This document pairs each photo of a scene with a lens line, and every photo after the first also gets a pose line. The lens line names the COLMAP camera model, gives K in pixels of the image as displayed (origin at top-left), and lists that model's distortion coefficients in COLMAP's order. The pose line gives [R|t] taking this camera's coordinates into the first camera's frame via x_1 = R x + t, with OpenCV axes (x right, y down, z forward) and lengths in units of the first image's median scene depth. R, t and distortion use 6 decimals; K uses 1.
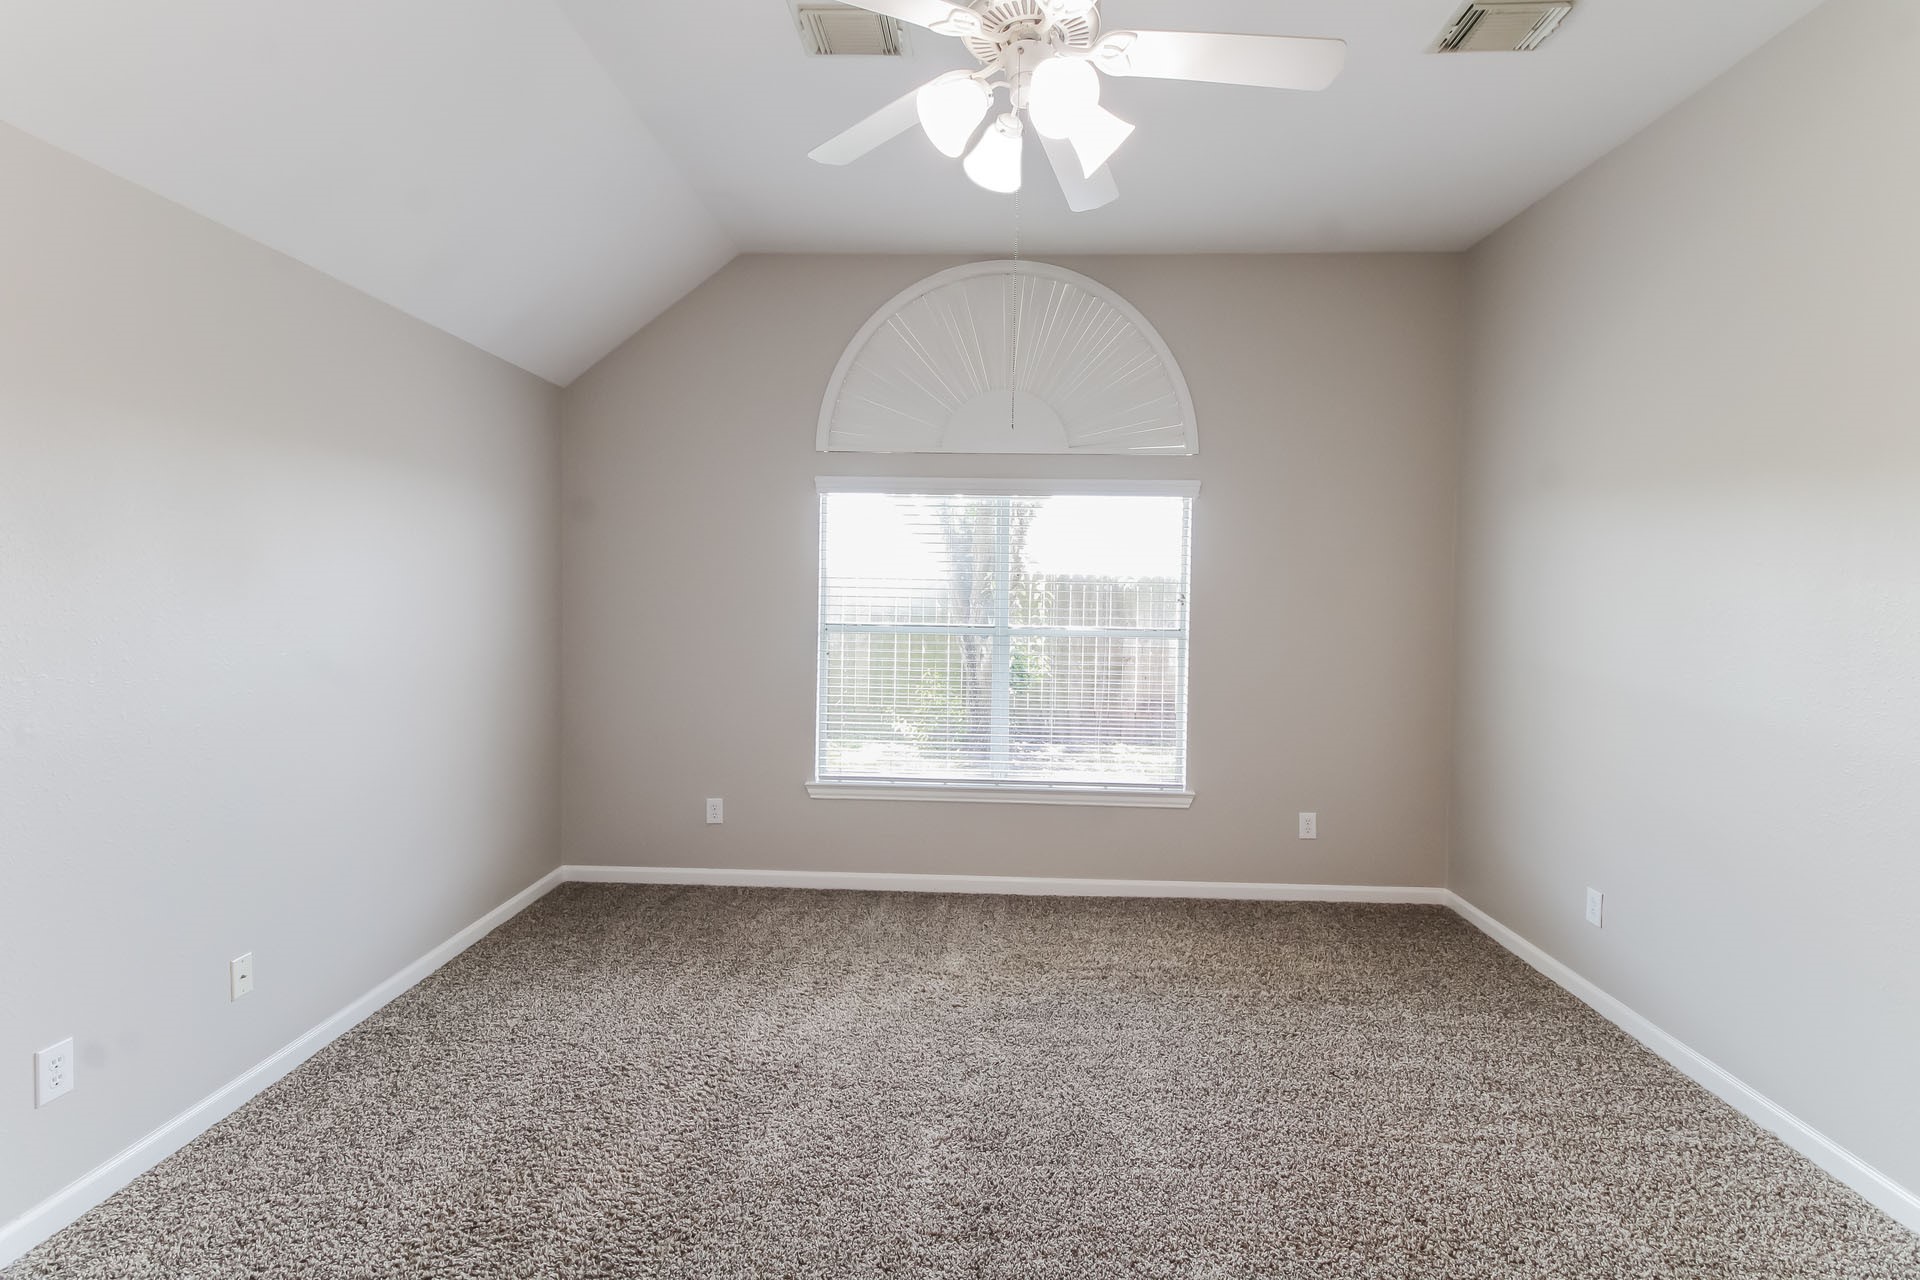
lens RADIAL K [[939.2, 0, 952.3], [0, 939.2, 659.1], [0, 0, 1]] dist [0.000664, -0.007339]
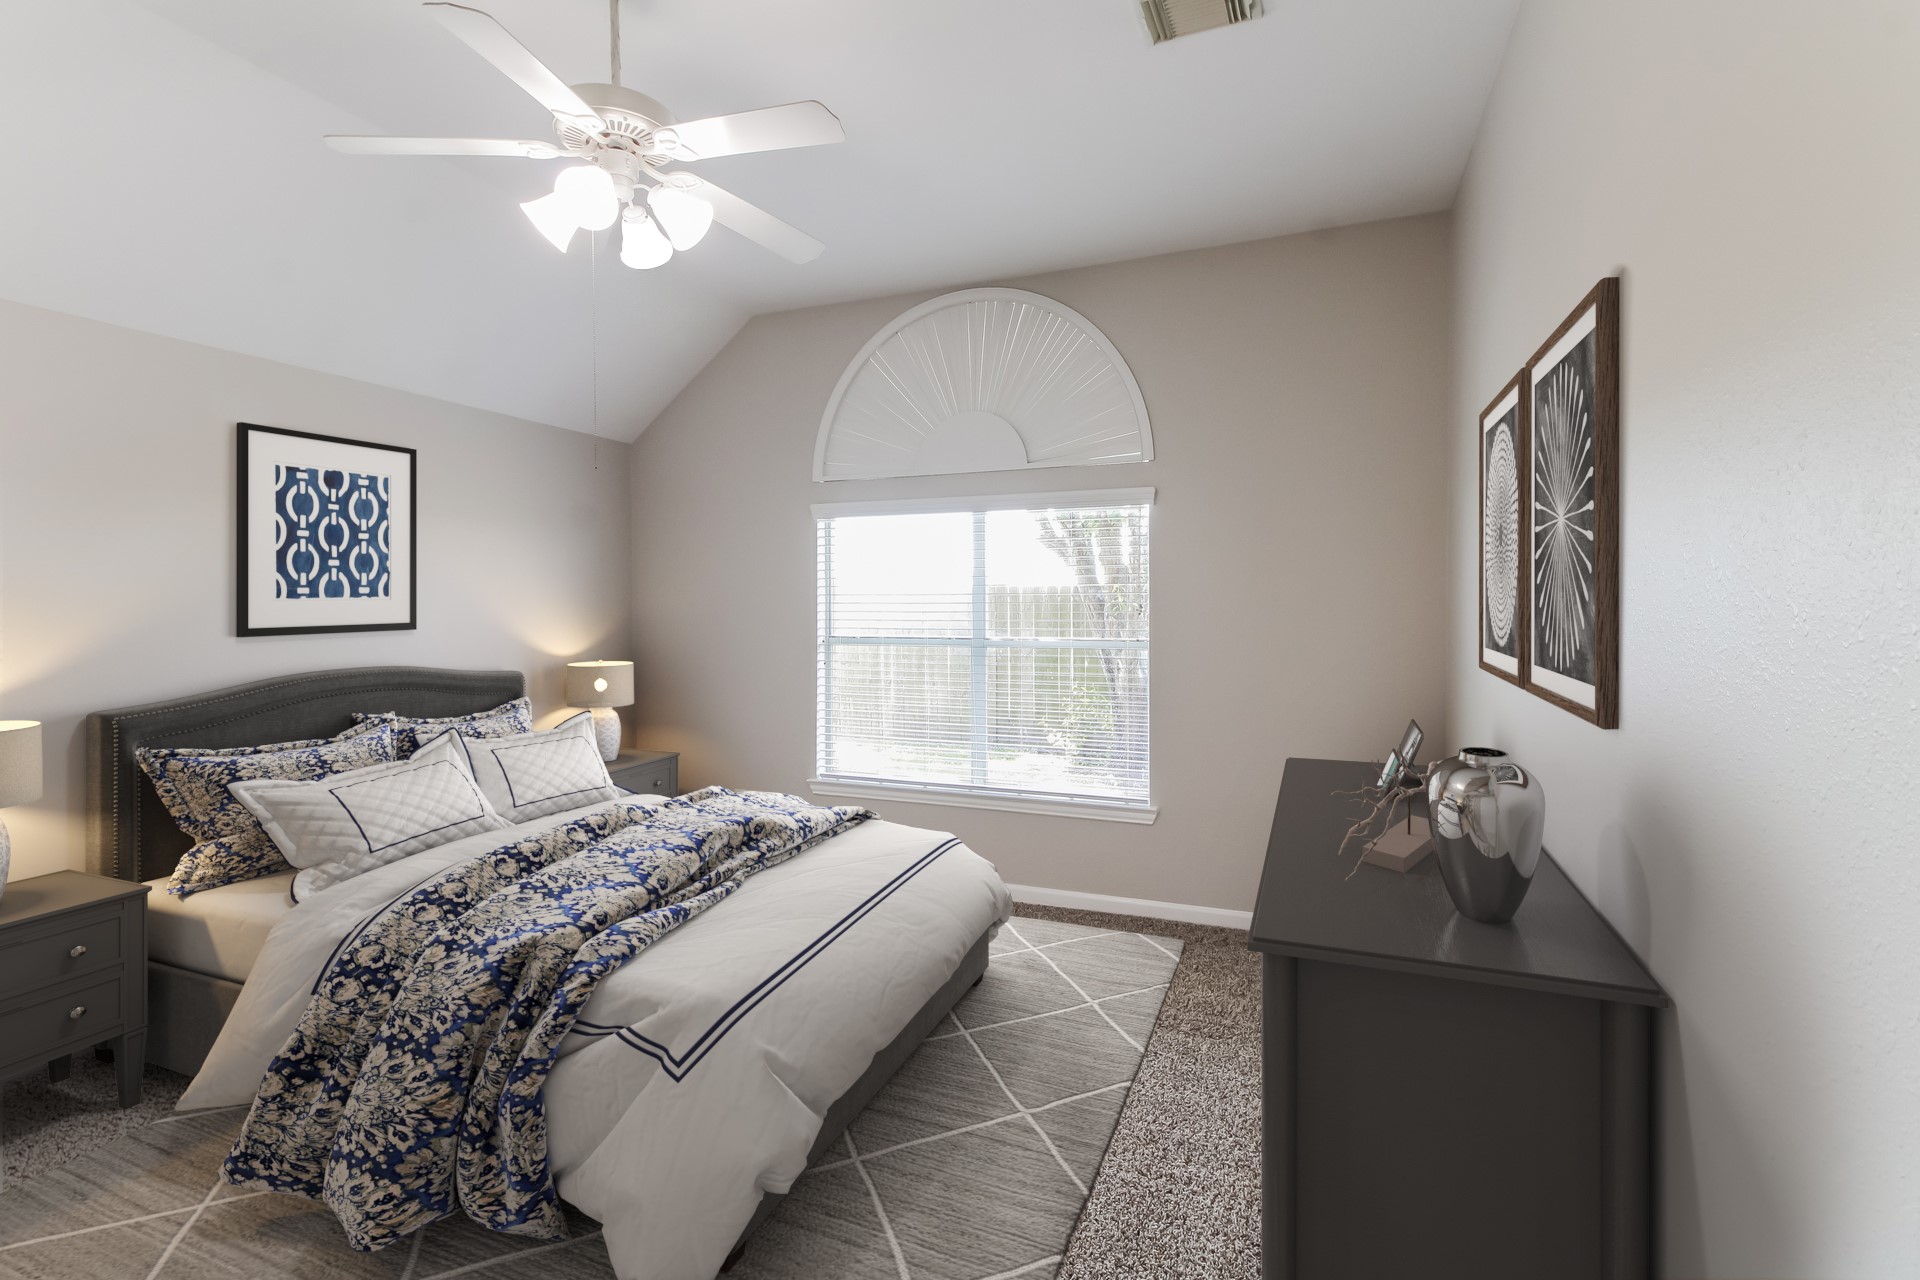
lens RADIAL K [[939.2, 0, 960.3], [0, 939.2, 656.7], [0, 0, 1]] dist [0.000664, -0.007339]
pose [[0.934385, 0.001179, -0.356262, 0.419835], [-0.008876, 0.999761, -0.019970, 0.007158], [0.356154, 0.021821, 0.934173, 0.022921]]
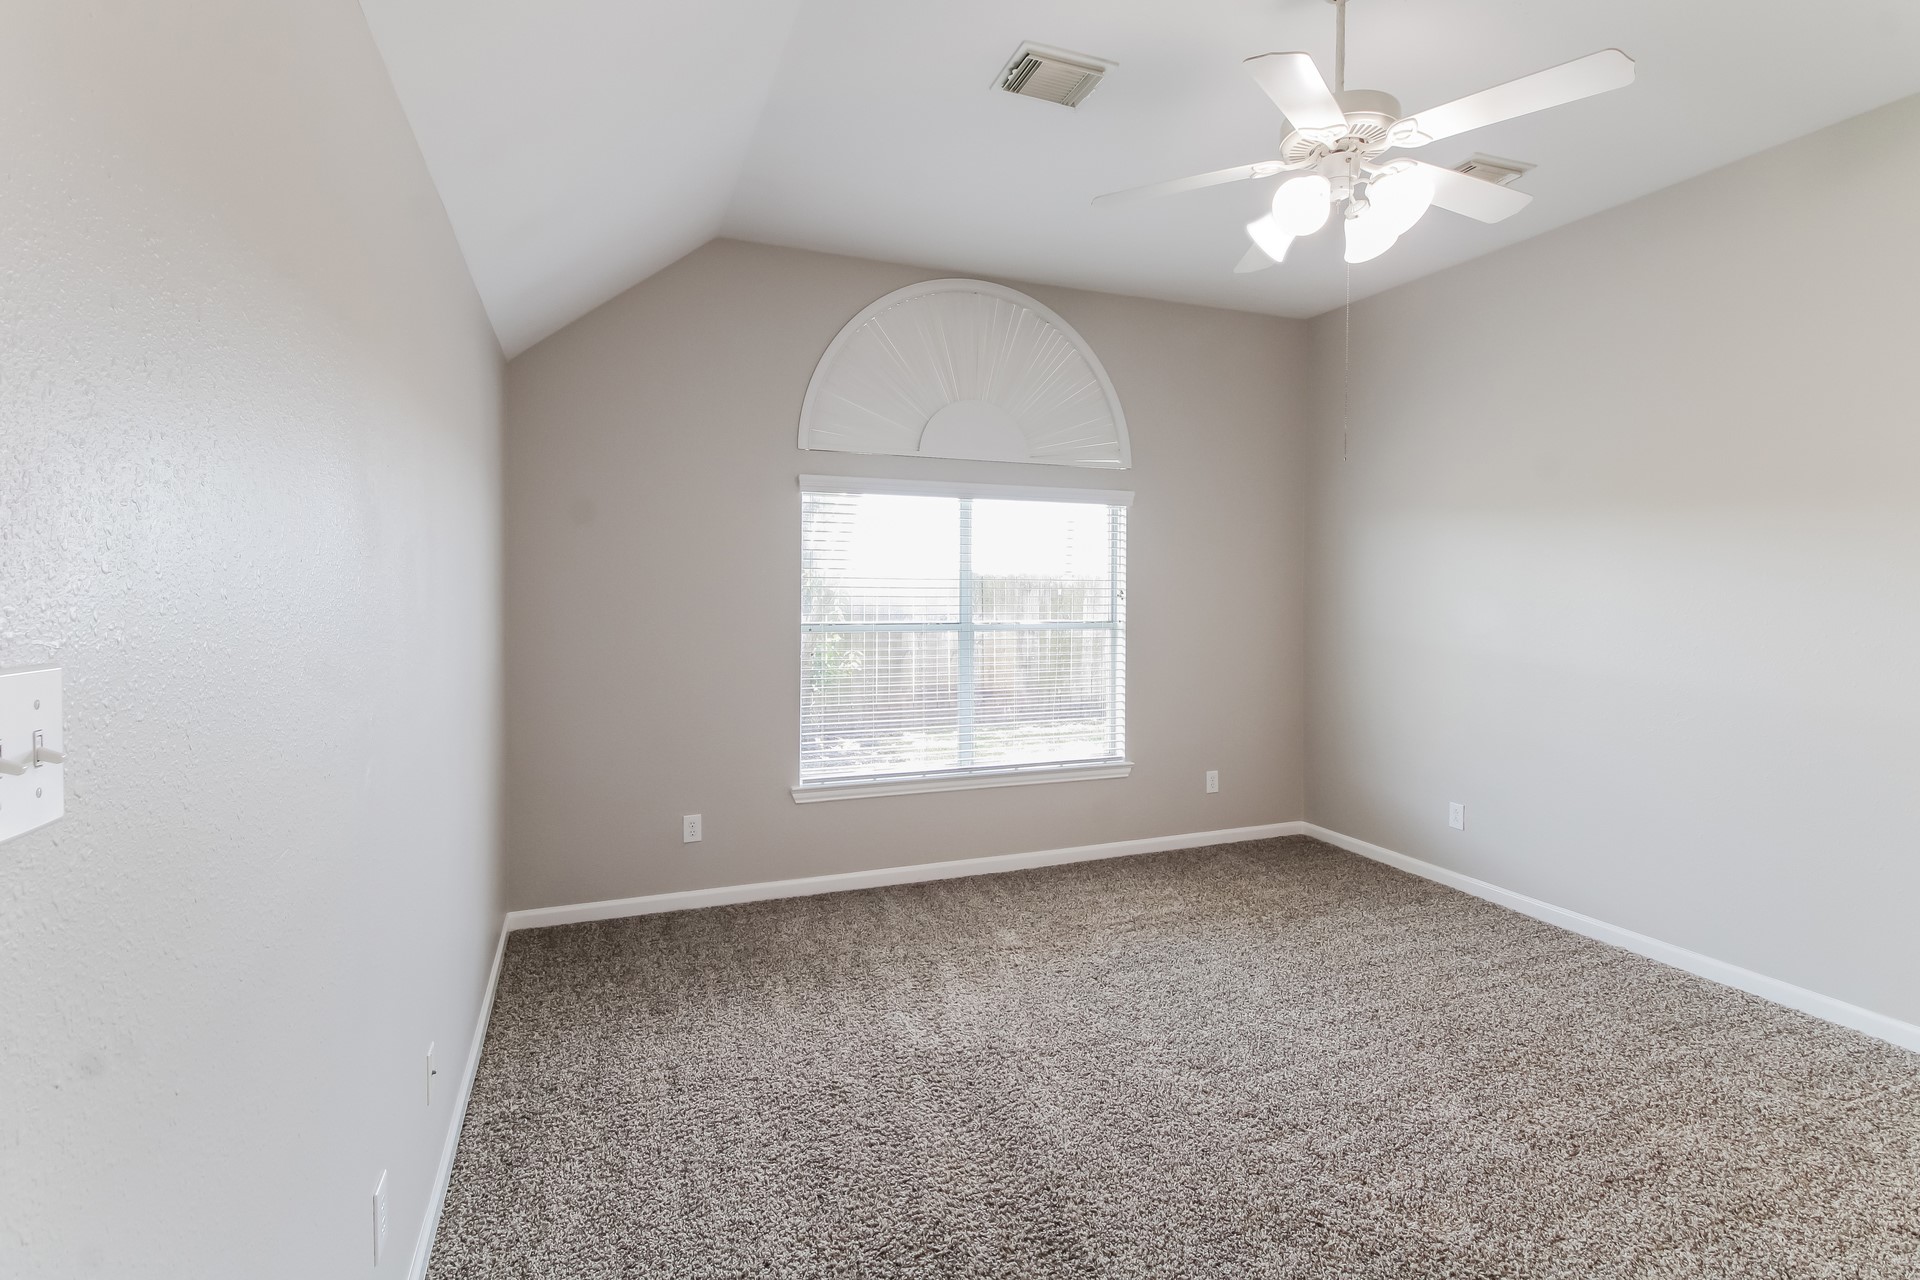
lens RADIAL K [[939.2, 0, 971.4], [0, 939.2, 642.5], [0, 0, 1]] dist [0.000664, -0.007339]
pose [[0.909571, -0.034592, 0.414105, -0.395596], [0.040637, 0.999157, -0.005794, -0.005959], [-0.413556, 0.022098, 0.910211, 0.035541]]
